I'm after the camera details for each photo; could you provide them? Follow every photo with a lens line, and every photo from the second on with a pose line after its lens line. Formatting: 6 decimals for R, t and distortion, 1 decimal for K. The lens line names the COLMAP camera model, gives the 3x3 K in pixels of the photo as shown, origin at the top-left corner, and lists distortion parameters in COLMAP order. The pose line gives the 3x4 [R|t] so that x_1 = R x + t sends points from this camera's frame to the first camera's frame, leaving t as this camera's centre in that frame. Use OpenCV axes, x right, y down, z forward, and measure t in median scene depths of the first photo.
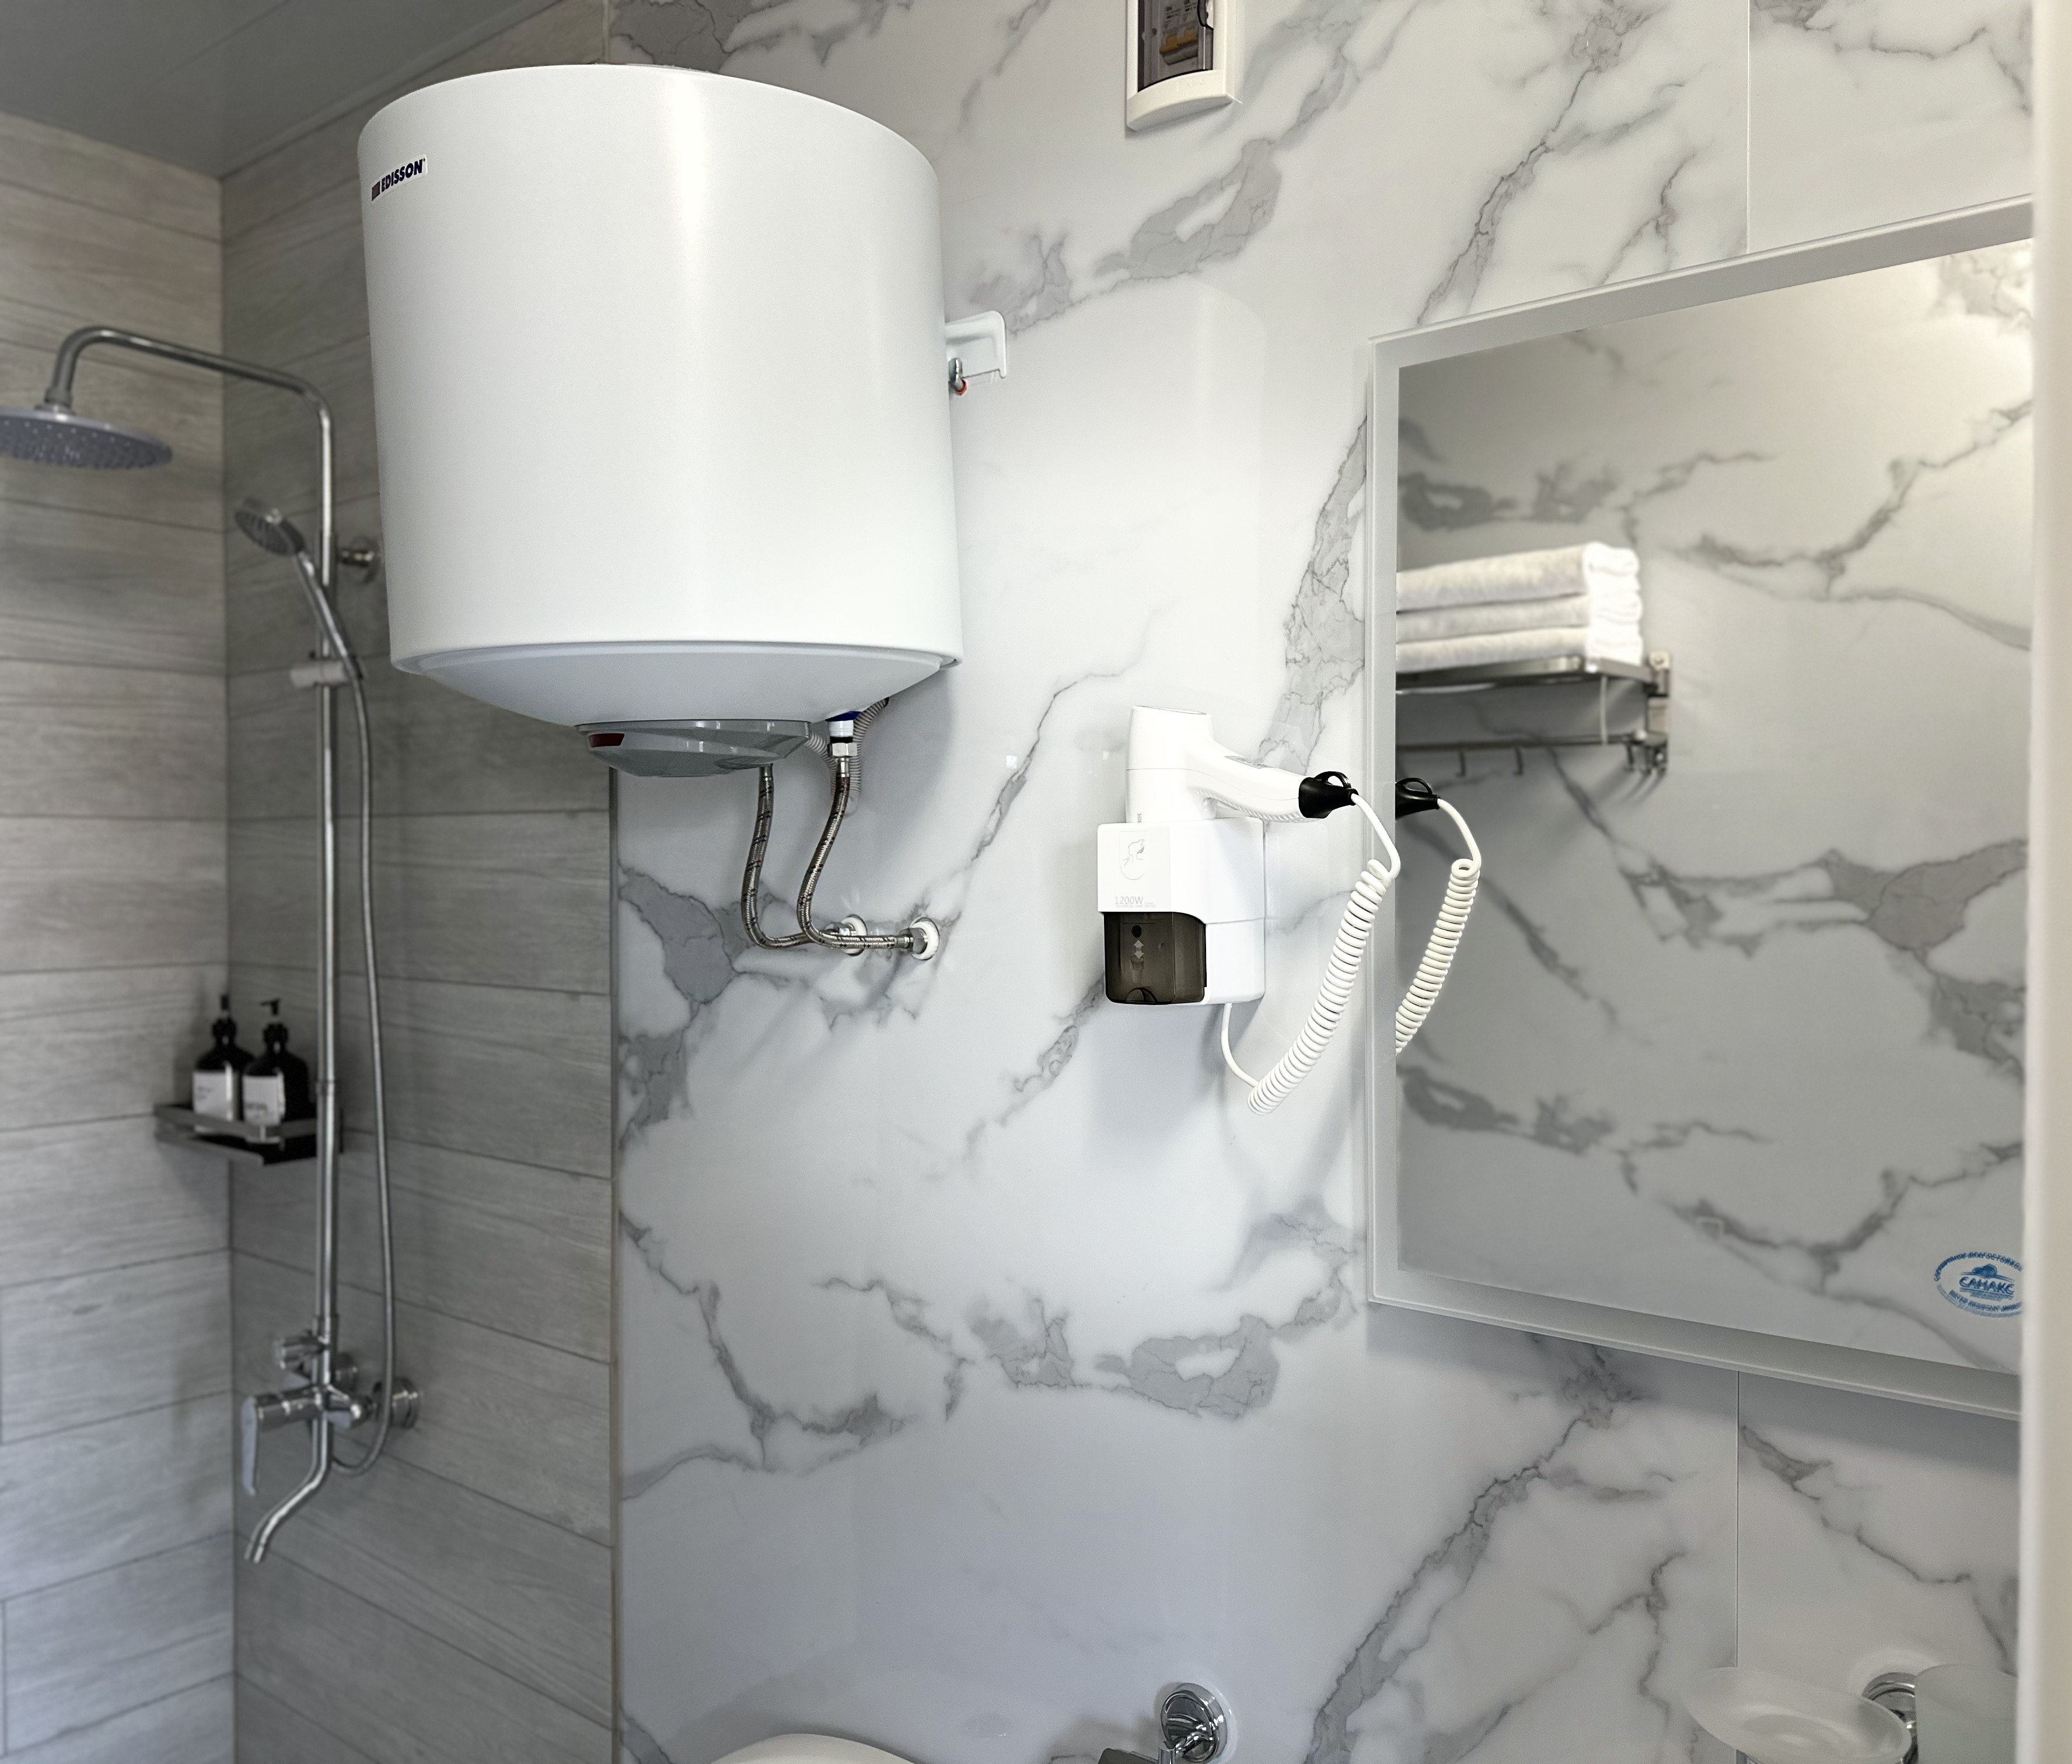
lens RADIAL K [[1576.1, 0, 1039.1], [0, 1576.1, 859.6], [0, 0, 1]] dist [0.002531, 0.007802]
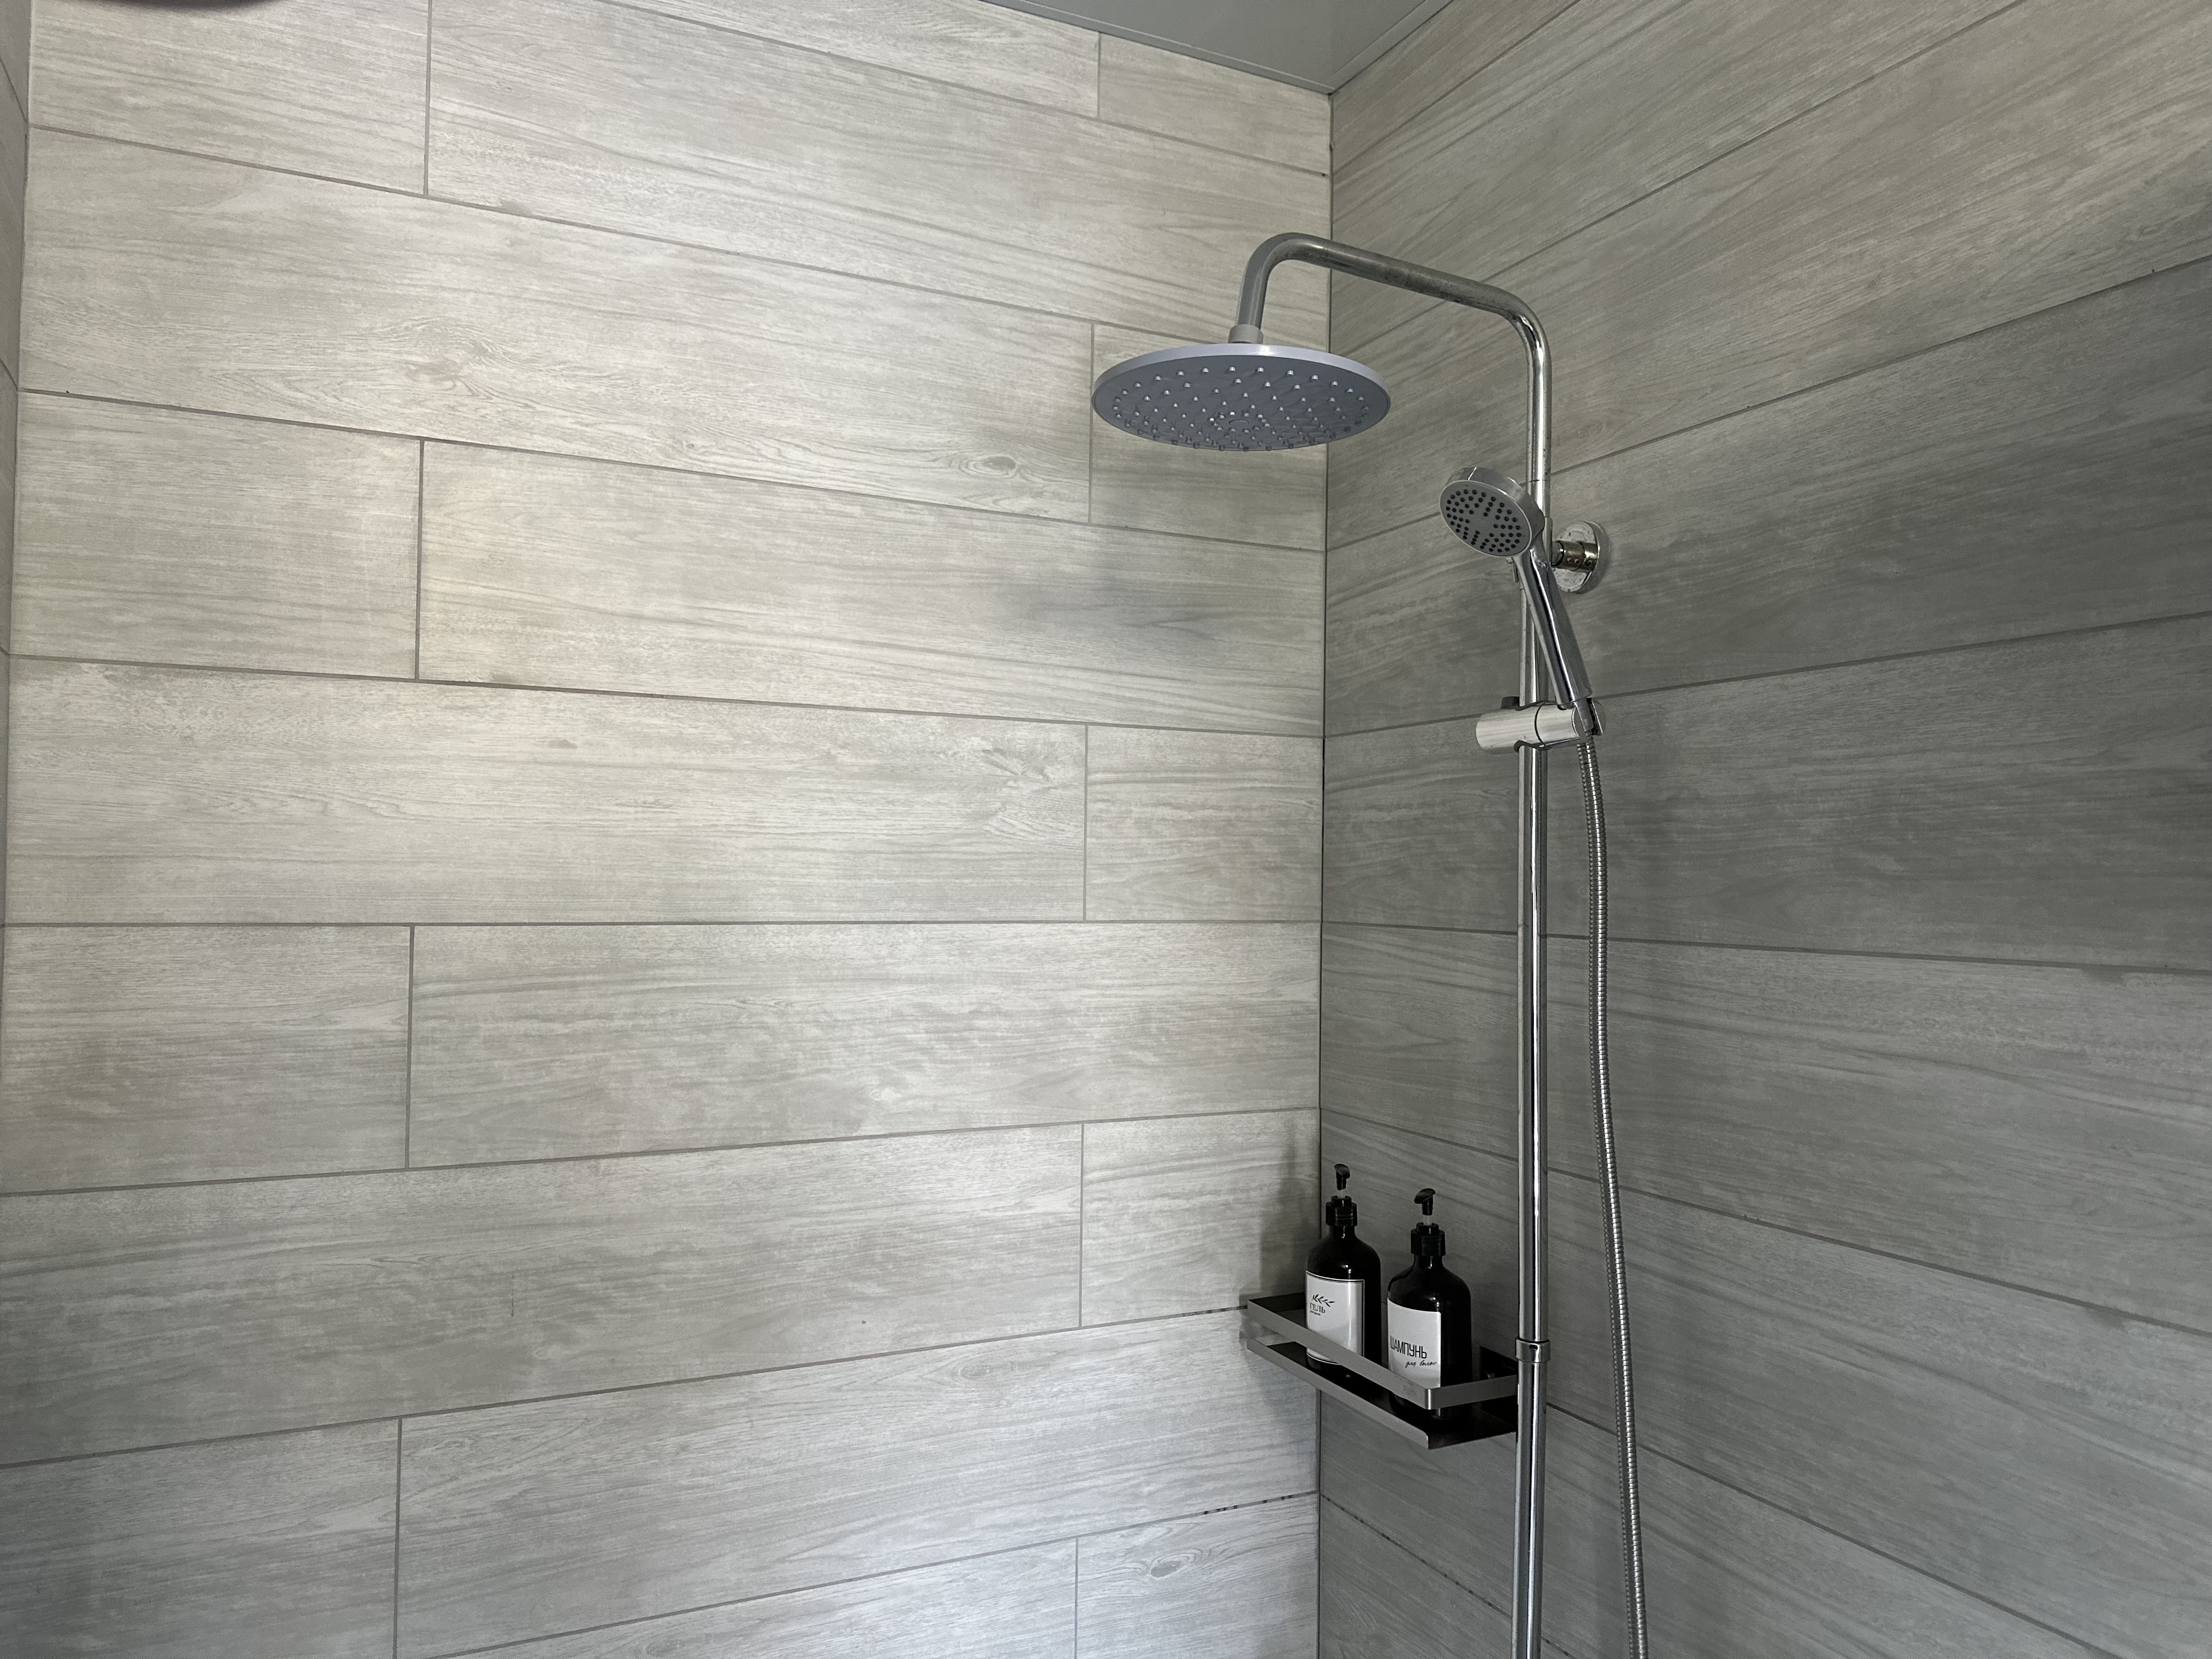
lens RADIAL K [[1559.2, 0, 1106.0], [0, 1559.2, 829.5], [0, 0, 1]] dist [0.107282, -0.004654]
pose [[0.891407, -0.004432, -0.453182, -0.281332], [-0.016911, 0.998930, -0.043033, -0.038665], [0.452888, 0.046024, 0.890379, 0.288451]]
